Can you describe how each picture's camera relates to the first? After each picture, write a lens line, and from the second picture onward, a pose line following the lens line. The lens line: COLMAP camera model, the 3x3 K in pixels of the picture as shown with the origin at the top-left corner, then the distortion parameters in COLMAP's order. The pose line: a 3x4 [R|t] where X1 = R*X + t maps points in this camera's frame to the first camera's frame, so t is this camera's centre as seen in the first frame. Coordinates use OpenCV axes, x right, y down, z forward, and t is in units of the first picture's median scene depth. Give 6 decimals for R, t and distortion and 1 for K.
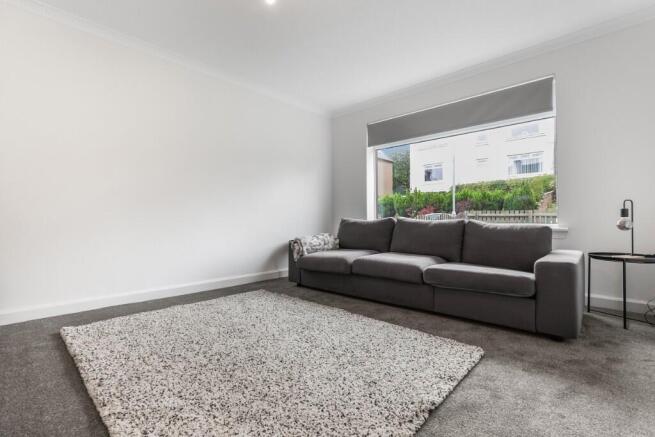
lens RADIAL K [[306.1, 0, 323.5], [0, 306.1, 215.4], [0, 0, 1]] dist [-0.014429, 0.000354]
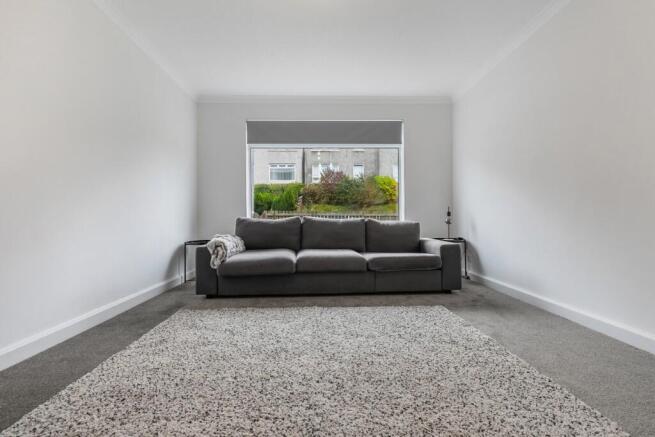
lens RADIAL K [[306.1, 0, 323.5], [0, 306.1, 215.4], [0, 0, 1]] dist [-0.014429, 0.000354]
pose [[0.699748, 0.002453, 0.714385, -0.571517], [-0.004675, 0.999988, 0.001145, 0.000838], [-0.714374, -0.004141, 0.699752, 0.232230]]
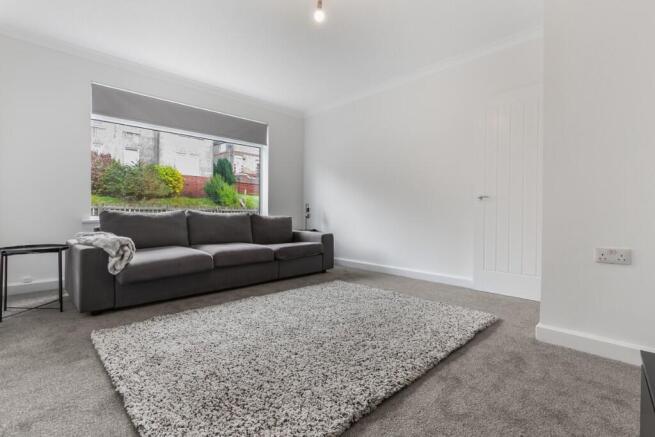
lens RADIAL K [[311.7, 0, 329.6], [0, 311.7, 210.7], [0, 0, 1]] dist [-0.014419, 0.000007]
pose [[0.025902, 0.008926, 0.999625, -0.890858], [-0.020415, 0.999756, -0.008398, 0.009412], [-0.999456, -0.020190, 0.026078, 0.617846]]
